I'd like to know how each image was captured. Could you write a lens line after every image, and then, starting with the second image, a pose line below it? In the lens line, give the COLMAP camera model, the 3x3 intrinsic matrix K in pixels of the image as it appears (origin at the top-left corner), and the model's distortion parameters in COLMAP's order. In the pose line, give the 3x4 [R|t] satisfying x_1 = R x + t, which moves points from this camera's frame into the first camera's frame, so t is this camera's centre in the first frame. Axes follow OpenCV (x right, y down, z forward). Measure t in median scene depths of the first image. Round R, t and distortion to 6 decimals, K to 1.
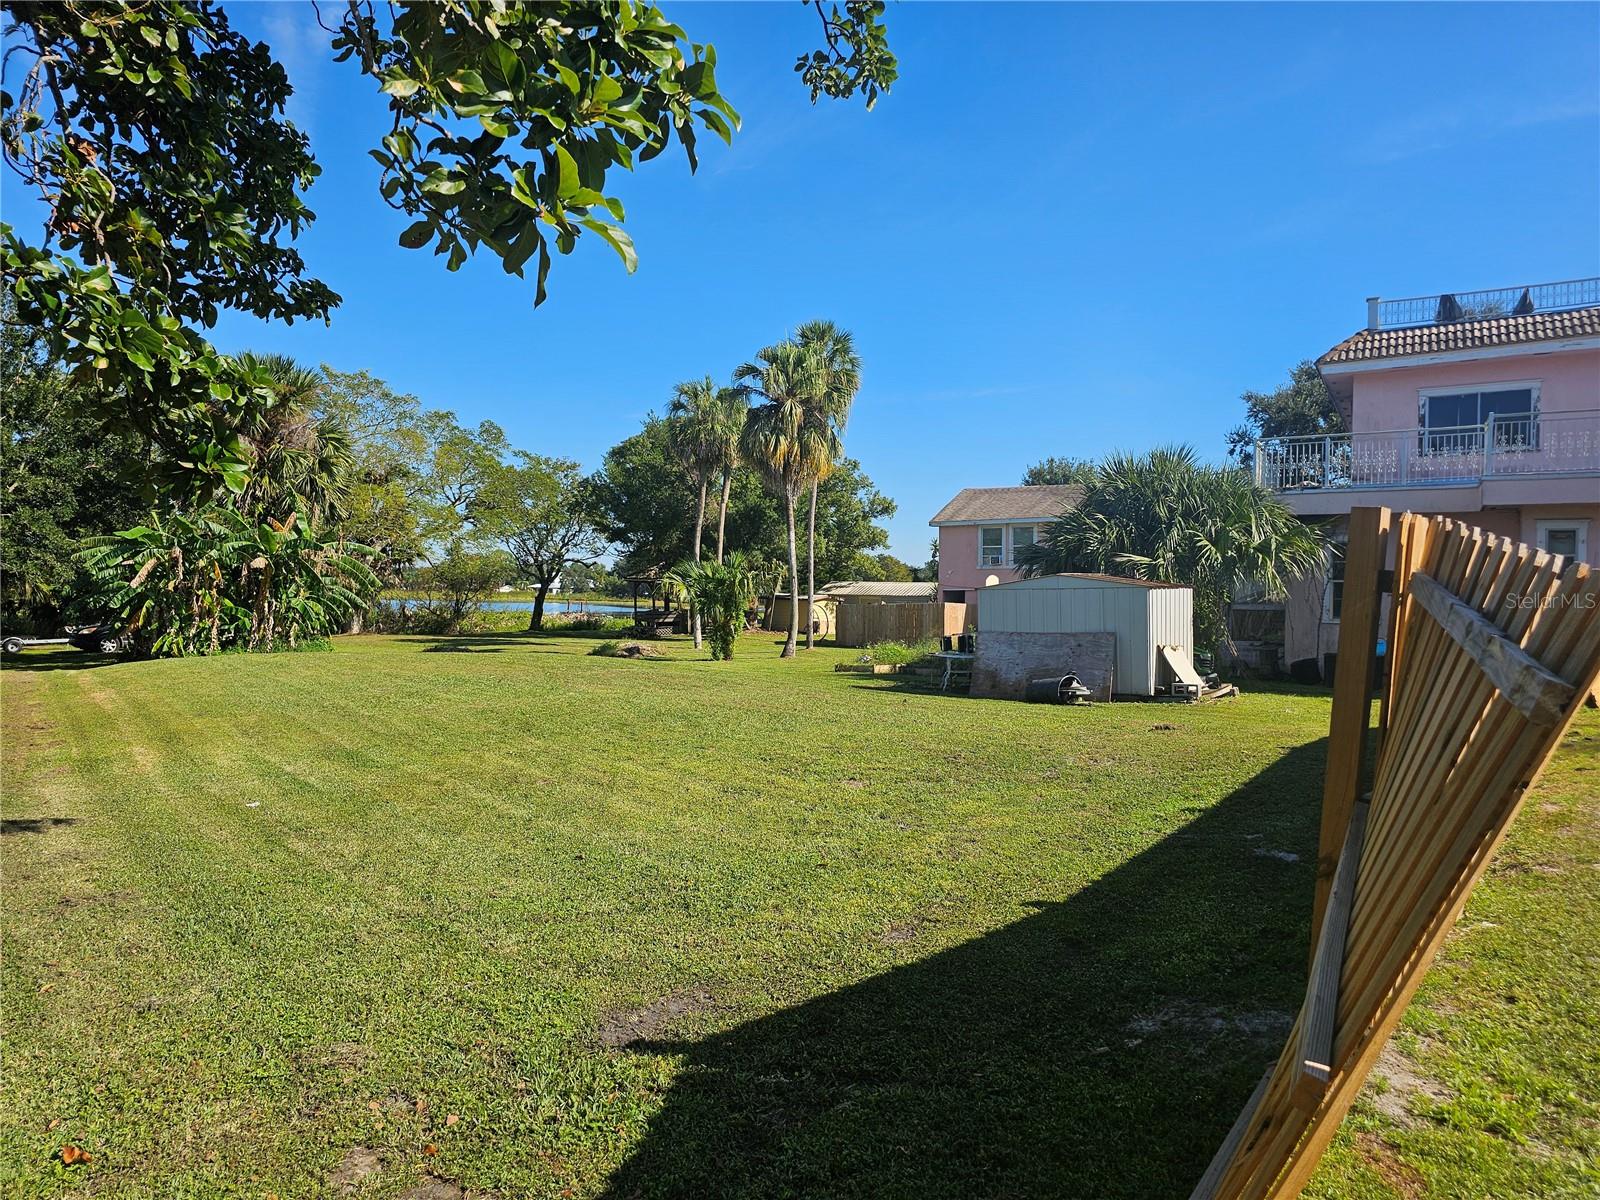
lens RADIAL K [[1066.3, 0, 810.4], [0, 1066.3, 602.6], [0, 0, 1]] dist [0.054136, -0.054317]
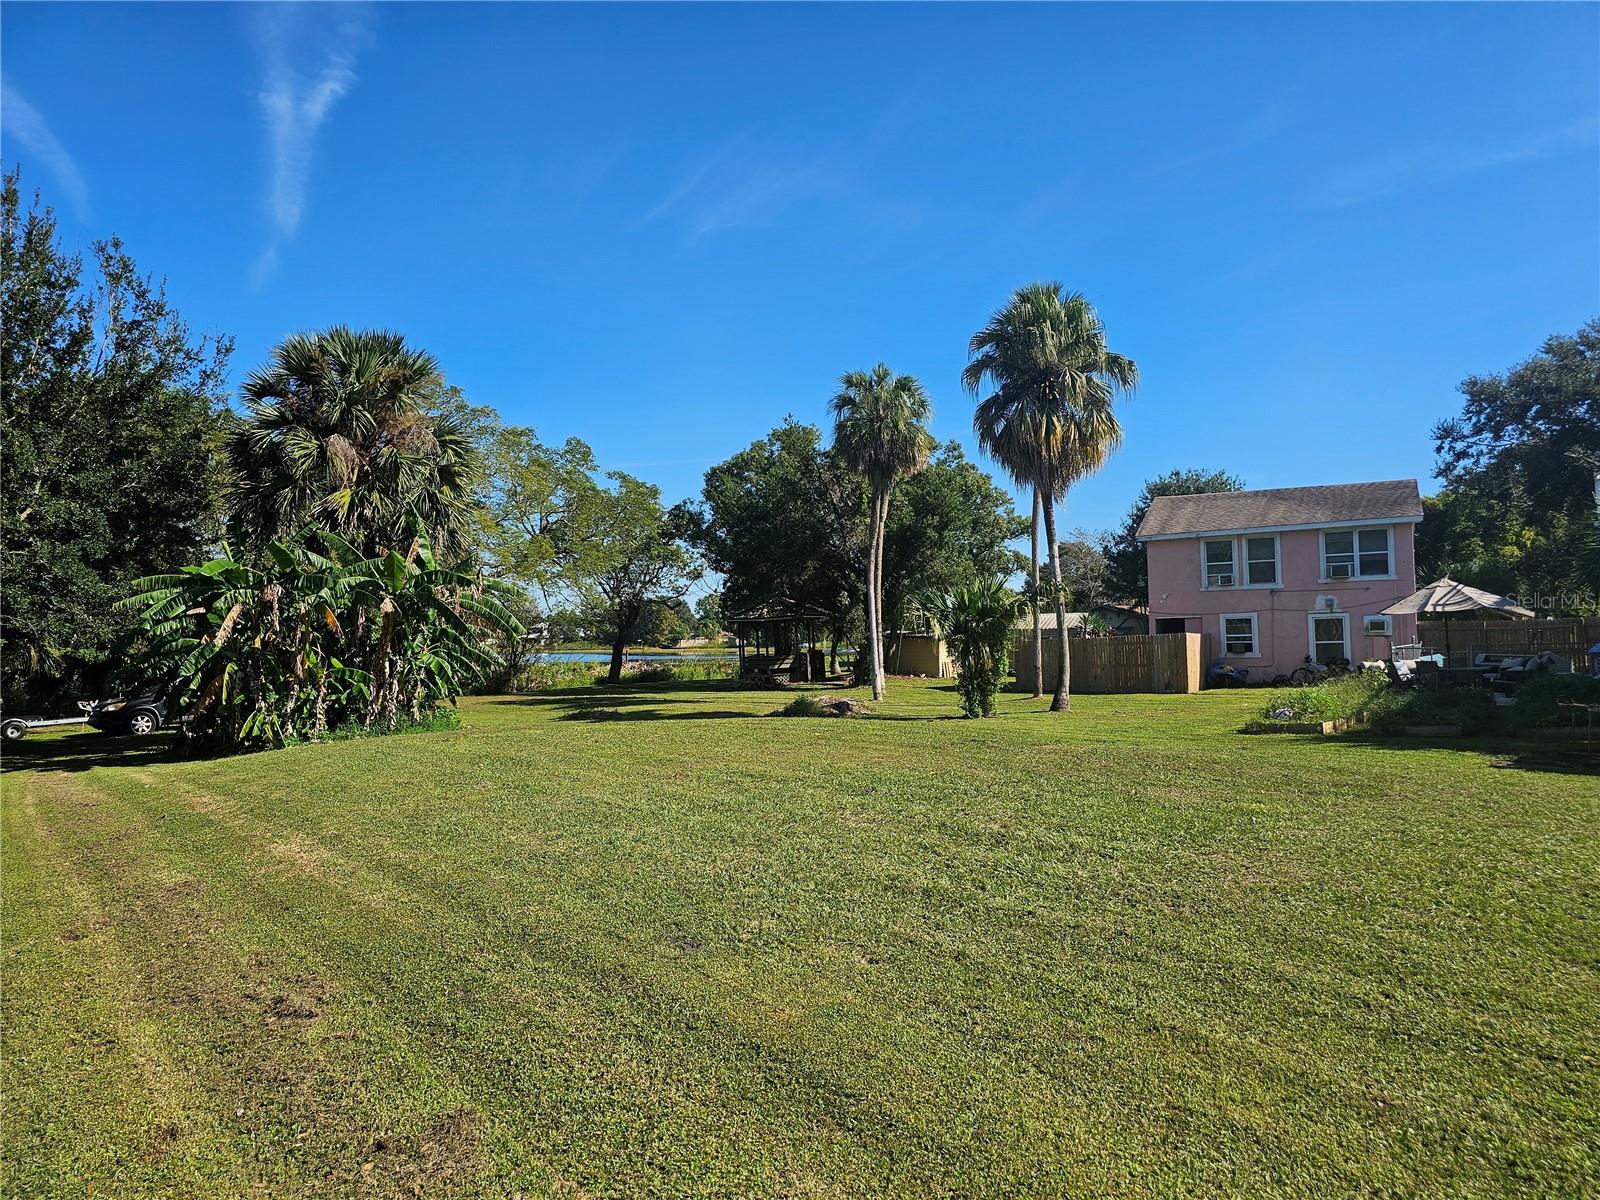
lens RADIAL K [[1066.3, 0, 819.7], [0, 1066.3, 602.3], [0, 0, 1]] dist [0.054136, -0.054317]
pose [[0.999015, -0.032812, 0.029866, -0.244508], [0.033955, 0.998678, -0.038582, -0.001831], [-0.028561, 0.039558, 0.998809, 0.280911]]
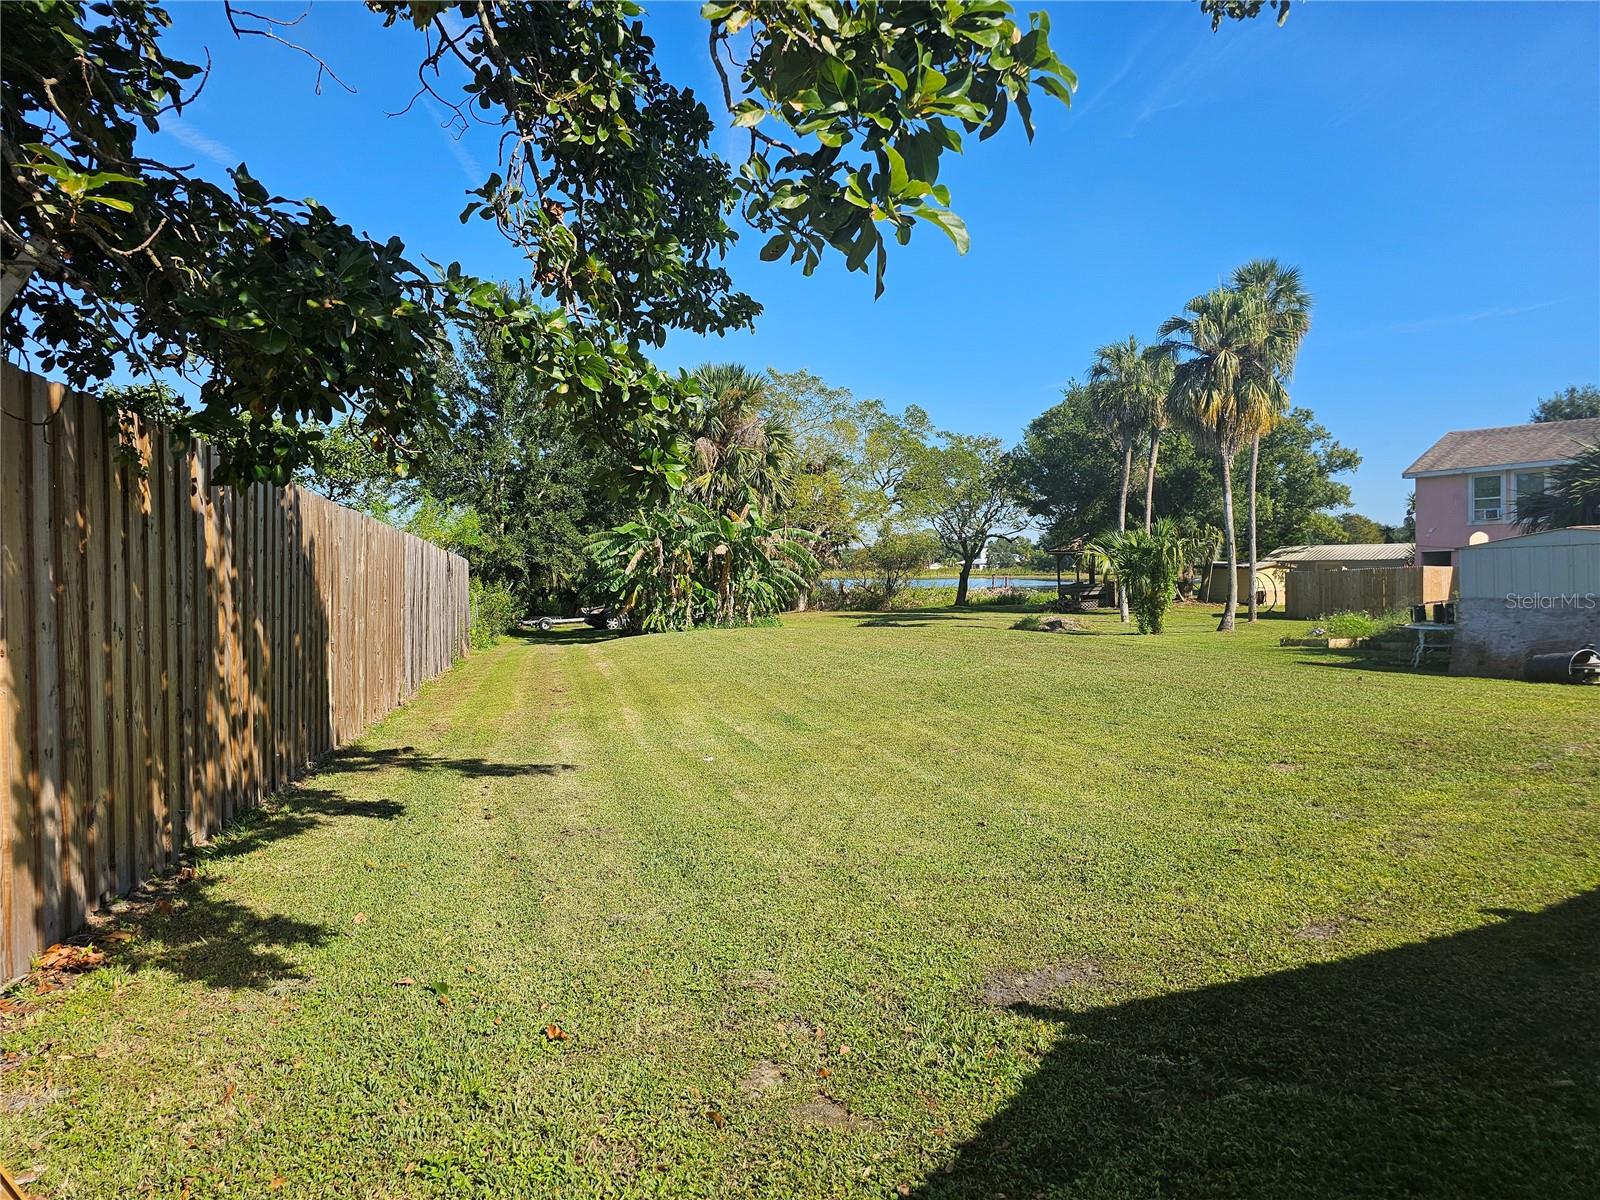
lens RADIAL K [[1066.3, 0, 809.6], [0, 1066.3, 605.3], [0, 0, 1]] dist [0.054136, -0.054317]
pose [[0.922480, -0.015908, -0.385716, 0.006383], [0.026142, 0.999431, 0.021302, 0.000230], [0.385158, -0.029734, 0.922371, -0.001126]]
